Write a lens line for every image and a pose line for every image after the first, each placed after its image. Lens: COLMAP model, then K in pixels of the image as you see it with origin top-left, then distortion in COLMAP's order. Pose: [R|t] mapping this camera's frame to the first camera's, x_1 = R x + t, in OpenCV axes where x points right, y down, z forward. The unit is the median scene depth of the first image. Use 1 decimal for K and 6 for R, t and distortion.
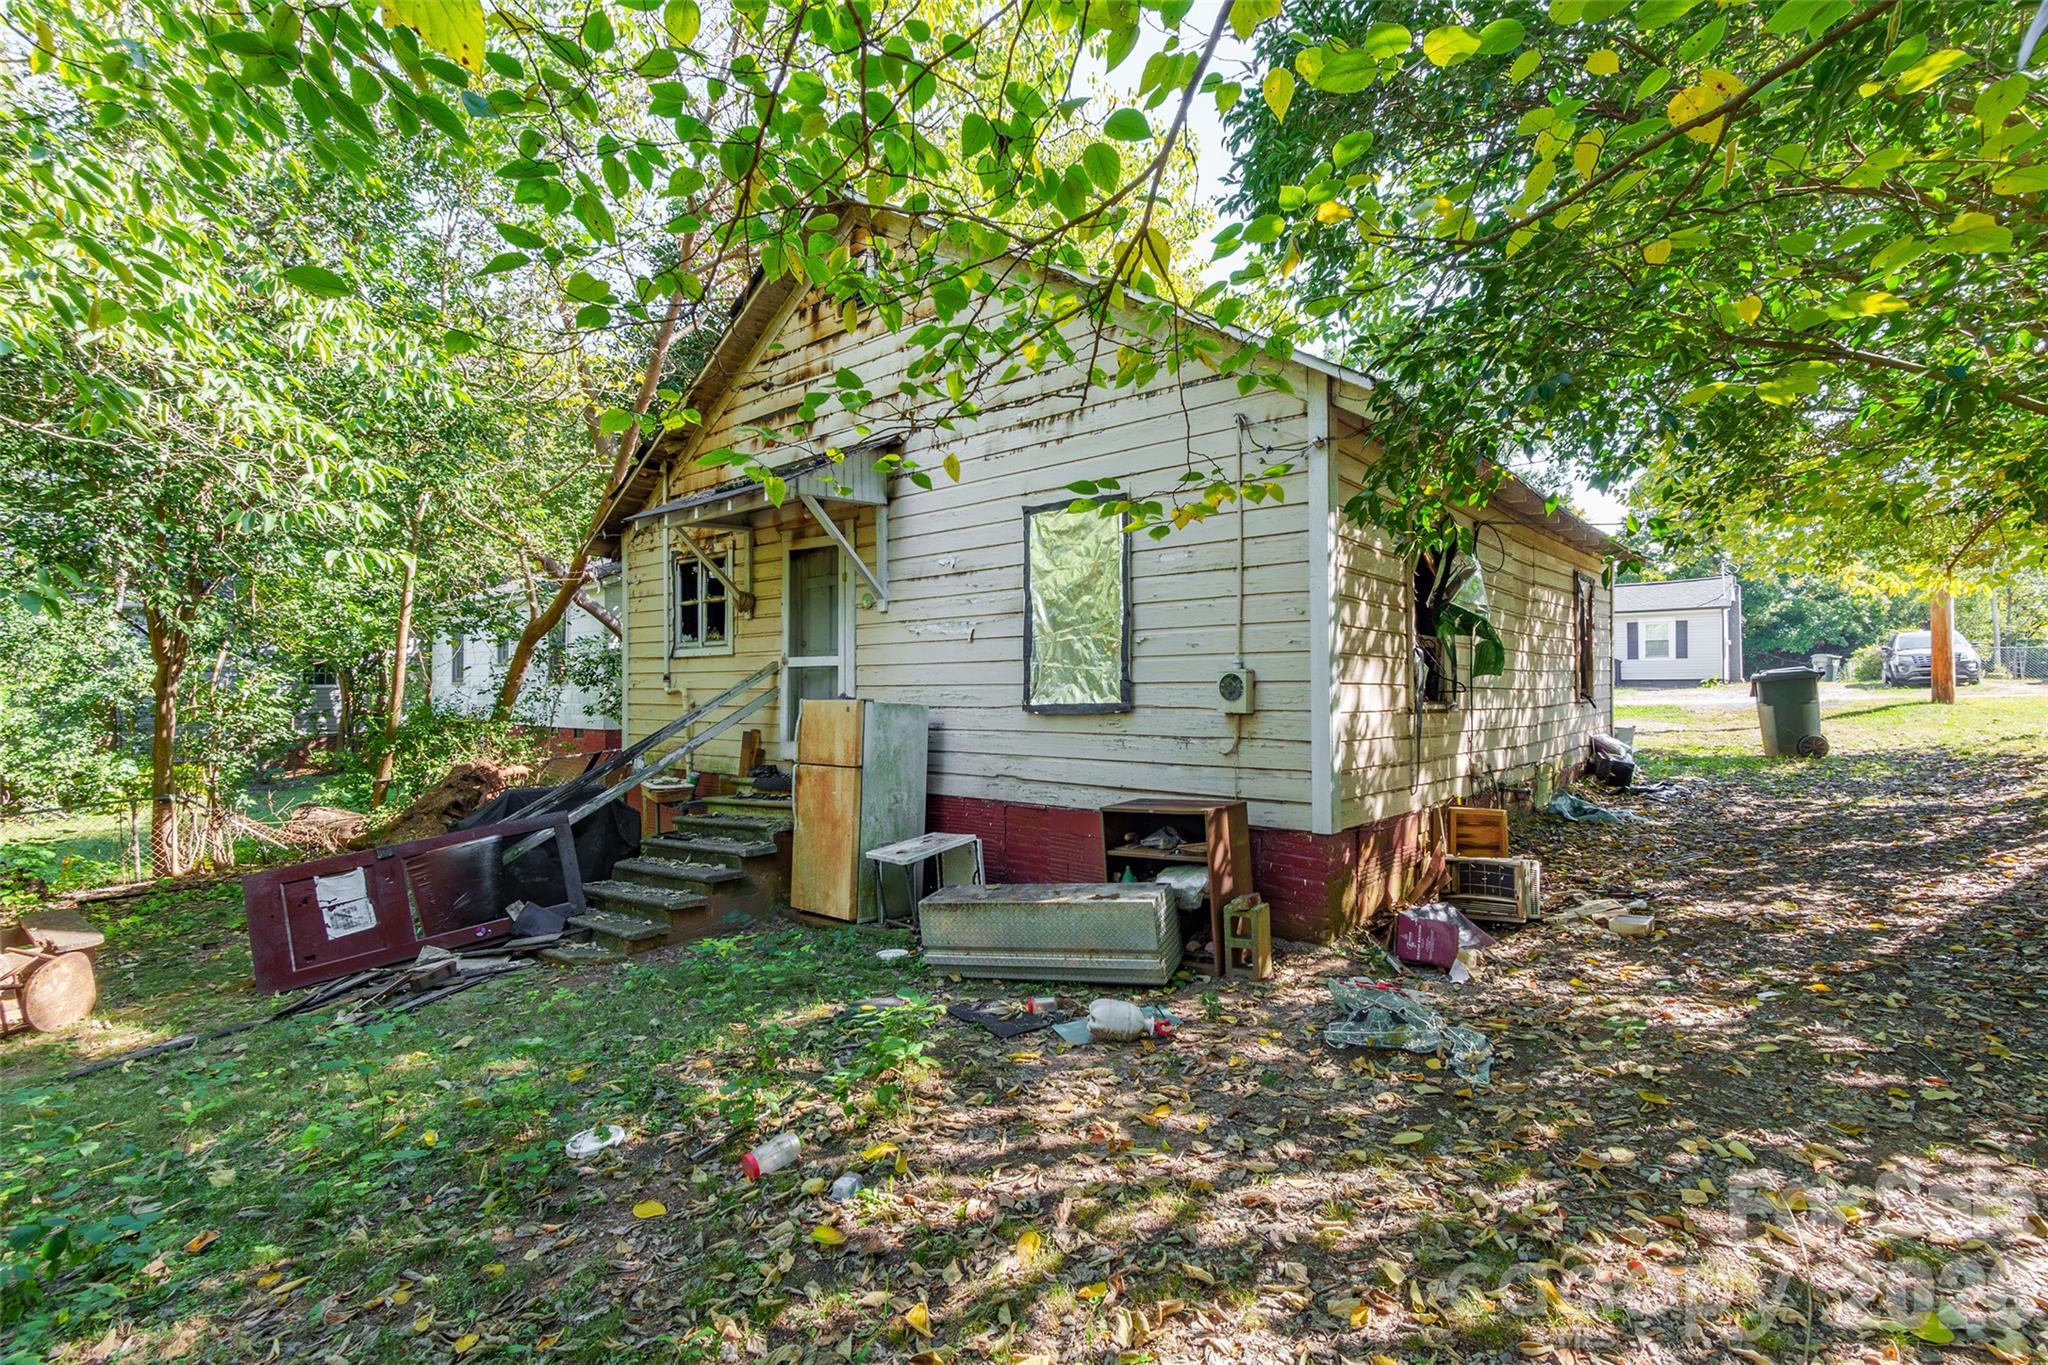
lens RADIAL K [[936.5, 0, 1031.3], [0, 936.5, 637.8], [0, 0, 1]] dist [0.000947, 0.000198]
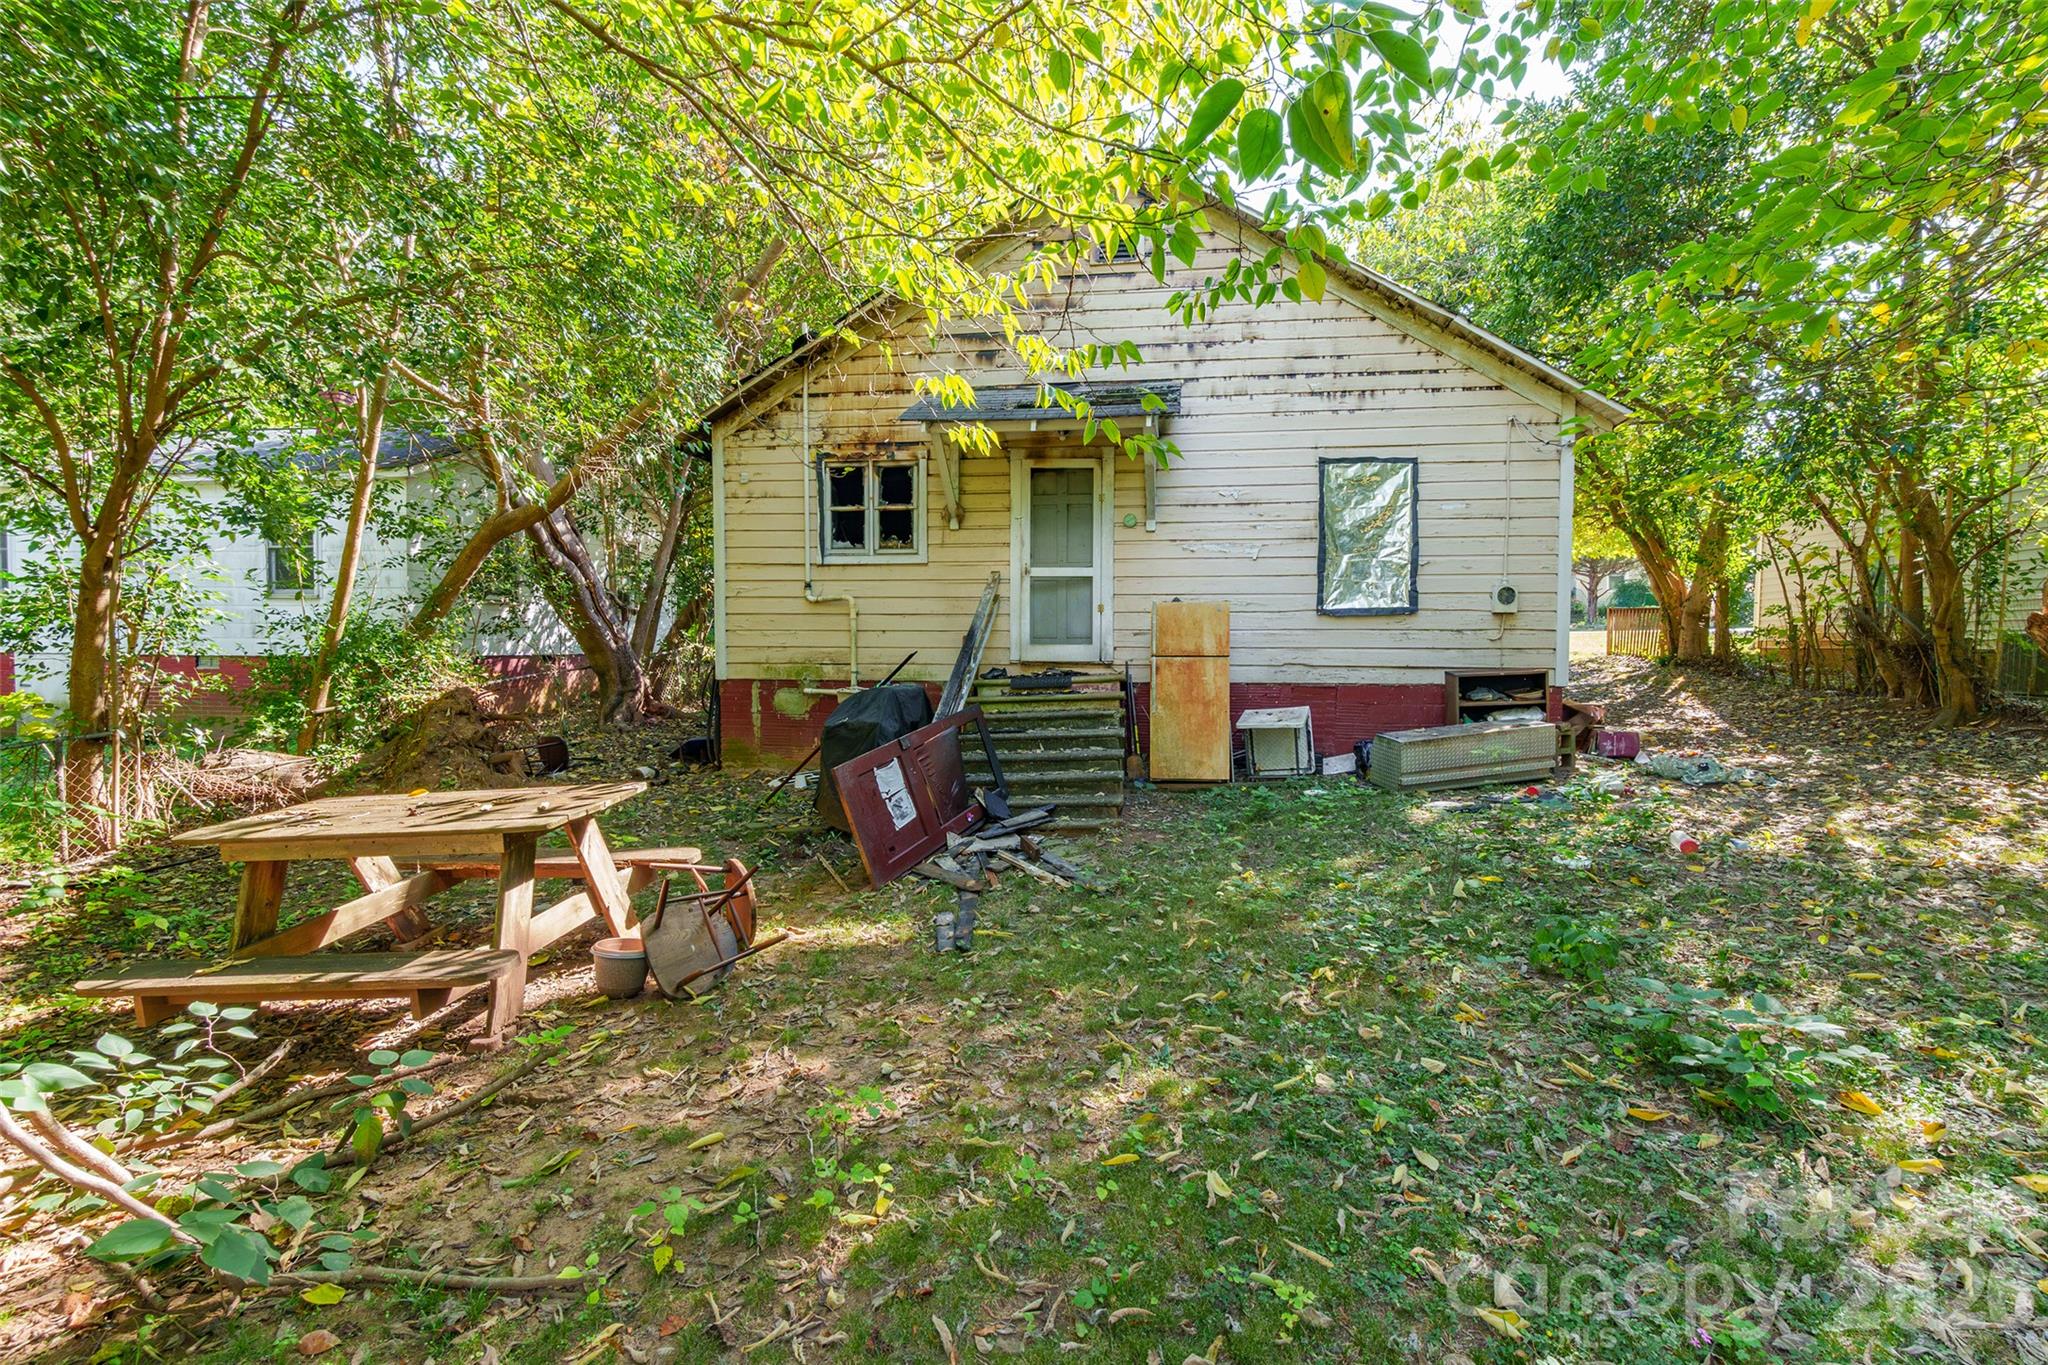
lens RADIAL K [[936.5, 0, 1031.3], [0, 936.5, 637.8], [0, 0, 1]] dist [0.000947, 0.000198]
pose [[0.838426, 0.005852, 0.544985, -1.026510], [-0.035224, 0.998434, 0.043469, 0.066612], [-0.543877, -0.055642, 0.837318, 0.107864]]
